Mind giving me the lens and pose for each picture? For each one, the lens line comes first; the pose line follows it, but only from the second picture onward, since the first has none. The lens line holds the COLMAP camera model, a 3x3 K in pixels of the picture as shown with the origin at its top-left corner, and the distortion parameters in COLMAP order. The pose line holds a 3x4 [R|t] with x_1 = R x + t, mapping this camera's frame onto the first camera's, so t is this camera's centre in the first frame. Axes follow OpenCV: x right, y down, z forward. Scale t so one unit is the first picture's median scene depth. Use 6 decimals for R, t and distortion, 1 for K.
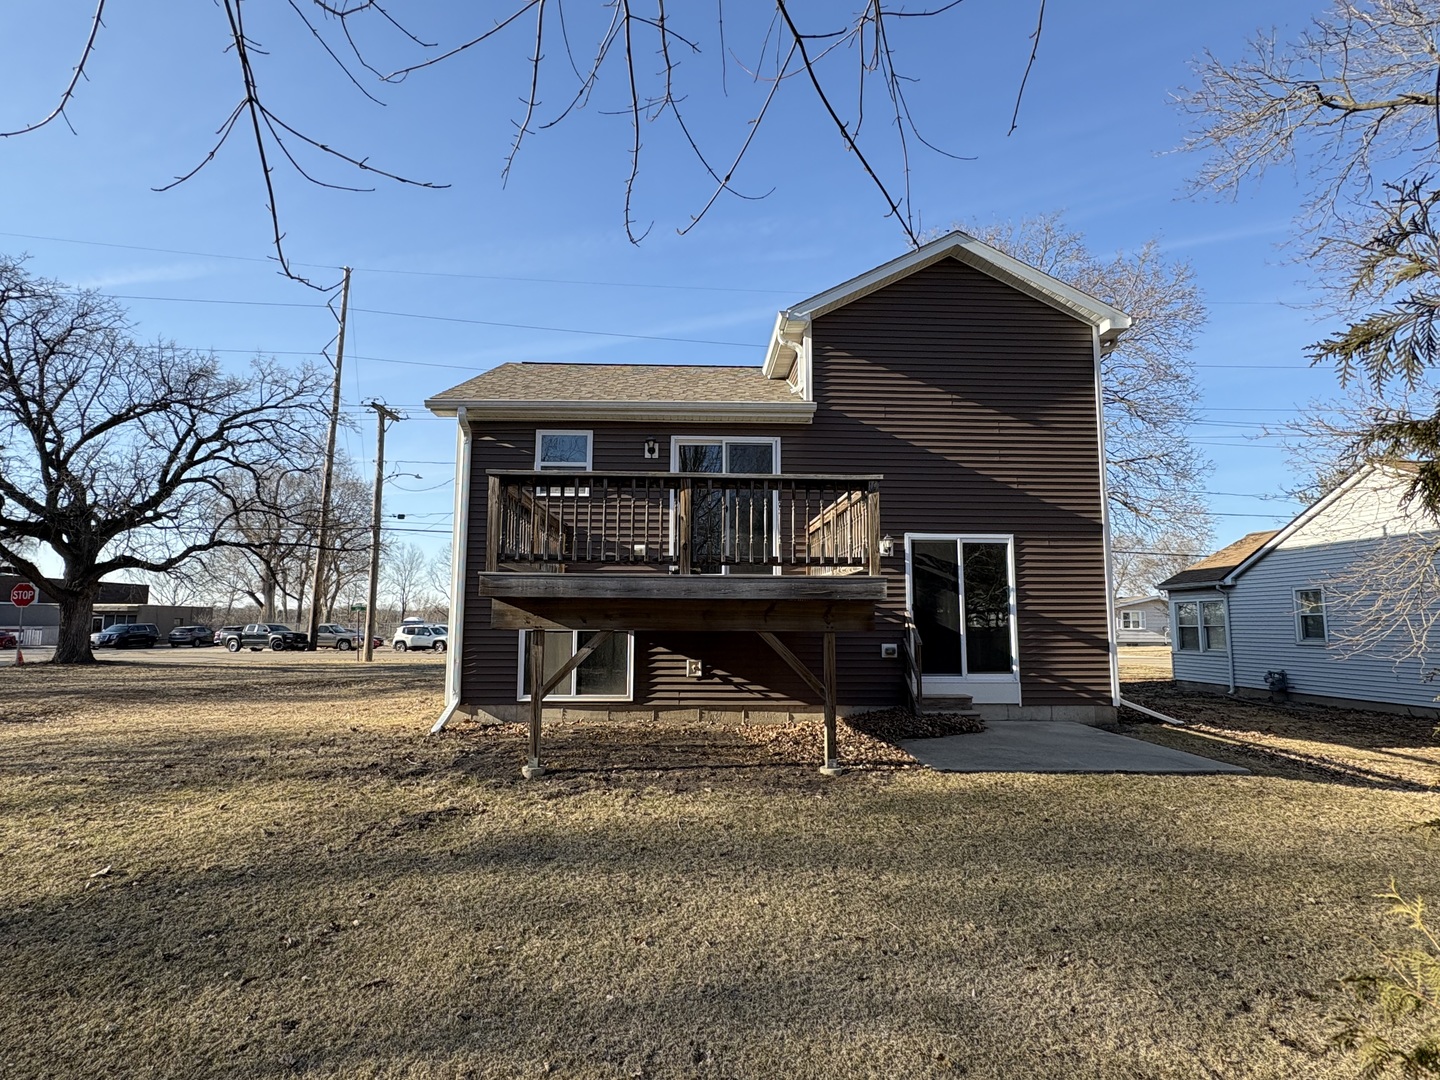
lens RADIAL K [[714.1, 0, 719.8], [0, 714.1, 538.4], [0, 0, 1]] dist [-0.020105, -0.000515]
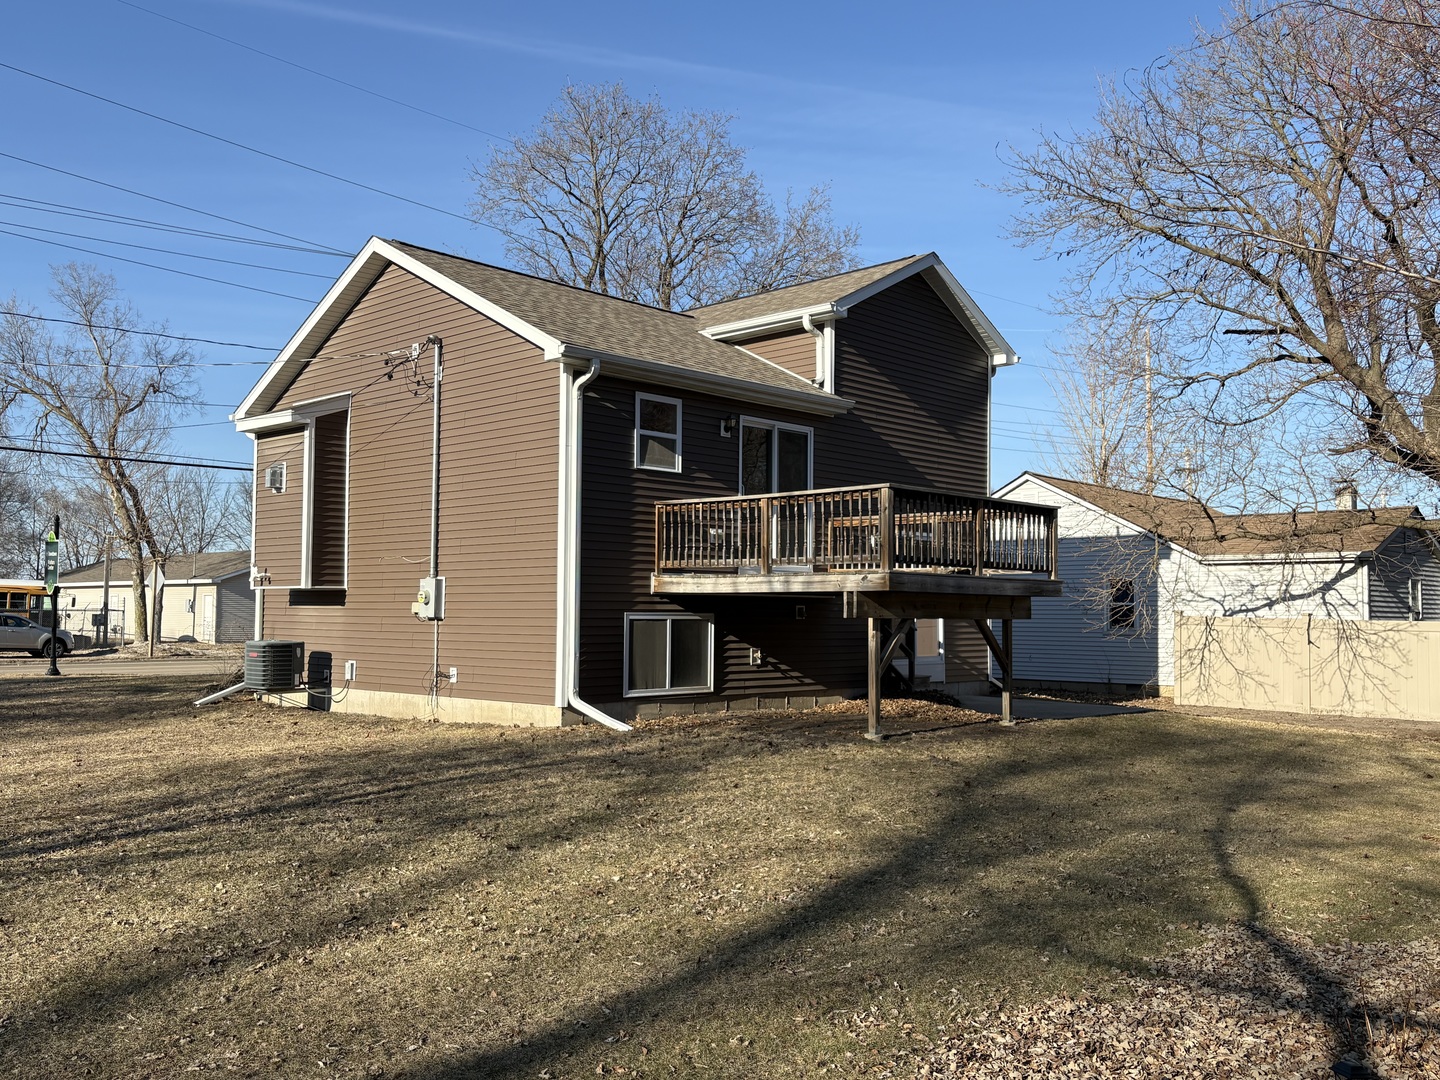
lens RADIAL K [[1248.3, 0, 720.0], [0, 1248.3, 541.1], [0, 0, 1]] dist [0.092224, -0.021444]
pose [[0.713315, 0.040701, 0.699660, -1.287682], [-0.087682, 0.995651, 0.031473, -0.027145], [-0.695337, -0.083798, 0.713782, -0.187475]]
